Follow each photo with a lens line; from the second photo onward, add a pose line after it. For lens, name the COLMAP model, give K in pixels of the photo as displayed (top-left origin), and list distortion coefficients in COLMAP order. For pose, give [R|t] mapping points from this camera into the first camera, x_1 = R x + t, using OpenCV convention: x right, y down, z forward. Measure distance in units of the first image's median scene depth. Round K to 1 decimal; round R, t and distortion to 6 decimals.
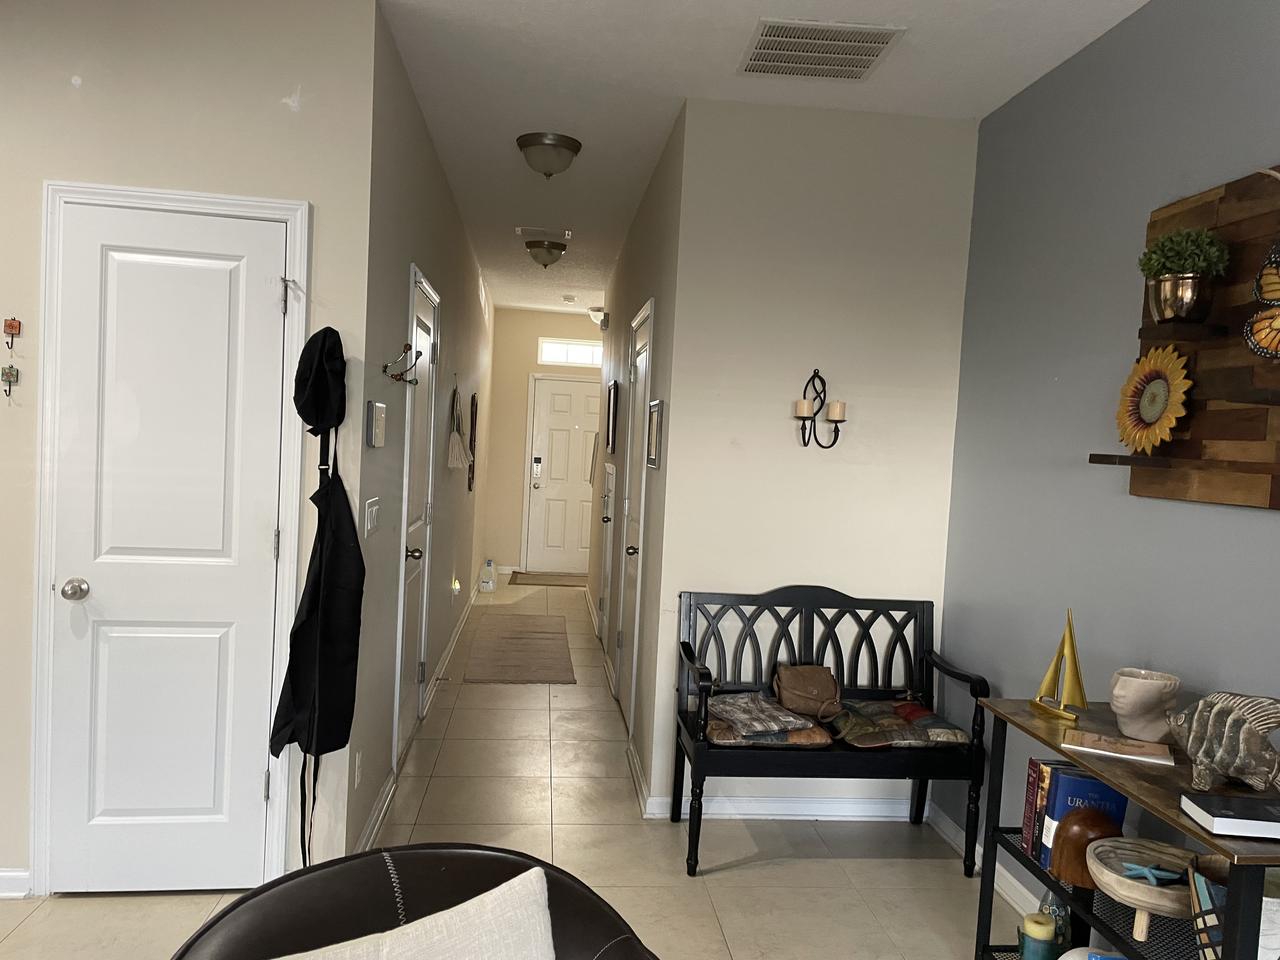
lens RADIAL K [[963.1, 0, 641.0], [0, 963.1, 487.2], [0, 0, 1]] dist [0.084436, -0.107578]
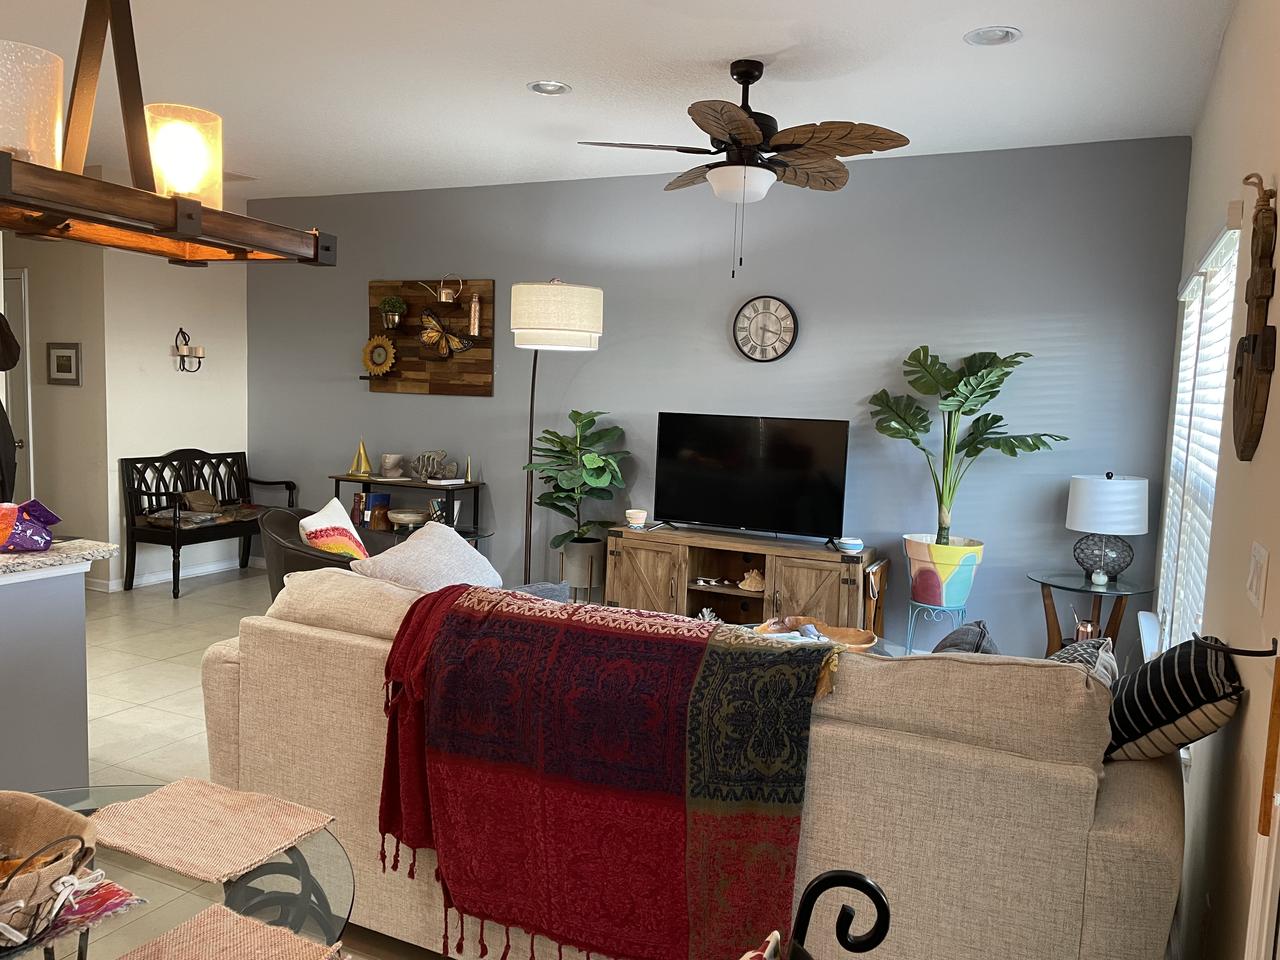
lens RADIAL K [[963.1, 0, 641.0], [0, 963.1, 487.2], [0, 0, 1]] dist [0.084436, -0.107578]
pose [[0.517829, -0.119599, 0.847083, -1.200122], [0.034633, 0.992298, 0.118930, -0.018878], [-0.854783, -0.032249, 0.517983, -0.859268]]
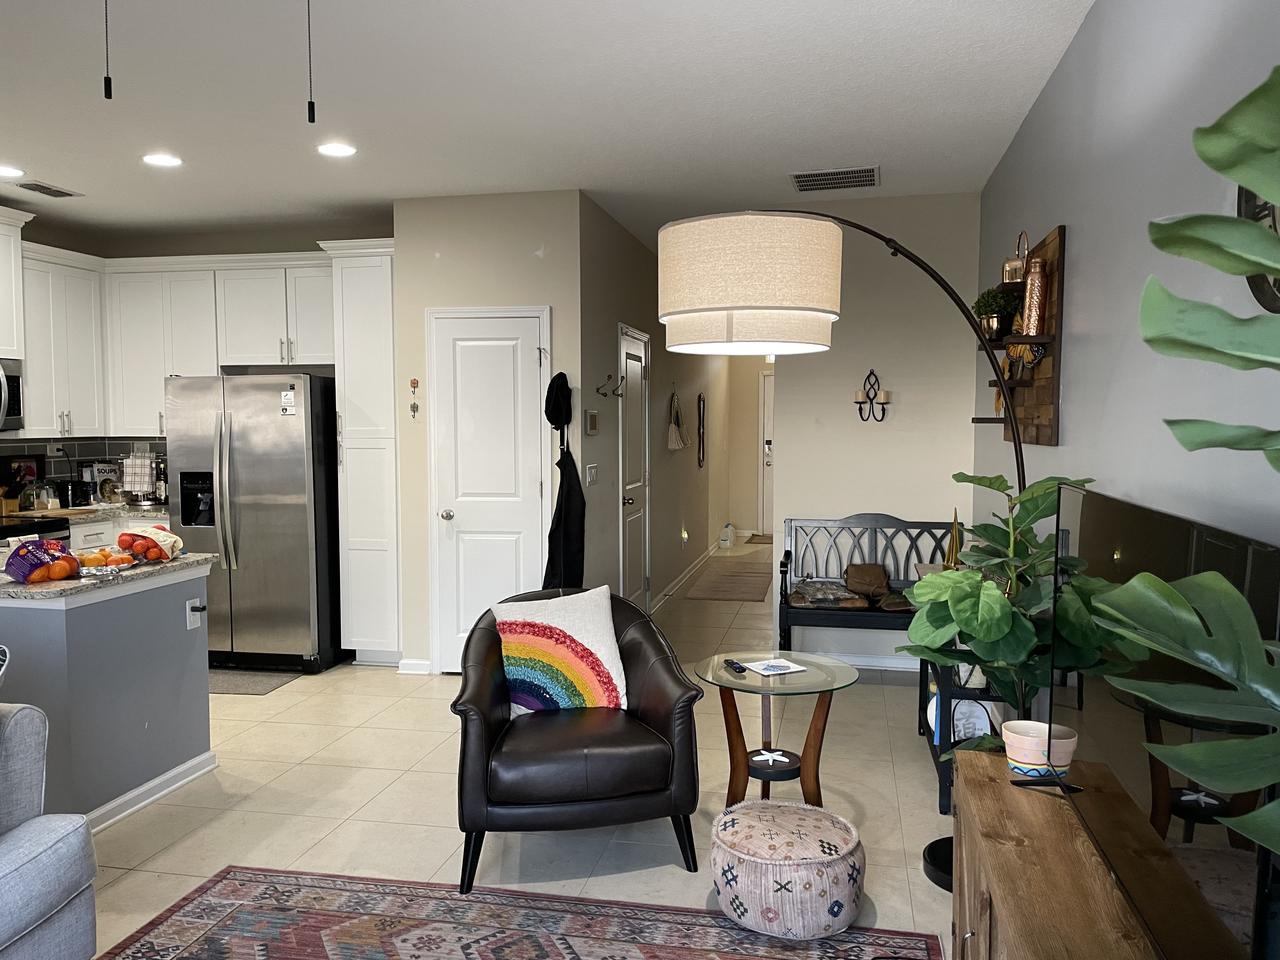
lens RADIAL K [[963.7, 0, 638.6], [0, 963.7, 485.6], [0, 0, 1]] dist [0.084445, -0.107296]
pose [[0.950192, -0.032580, -0.309957, 0.375982], [0.035845, 0.999346, 0.004842, 0.048604], [0.309596, -0.015712, 0.950738, -0.699210]]
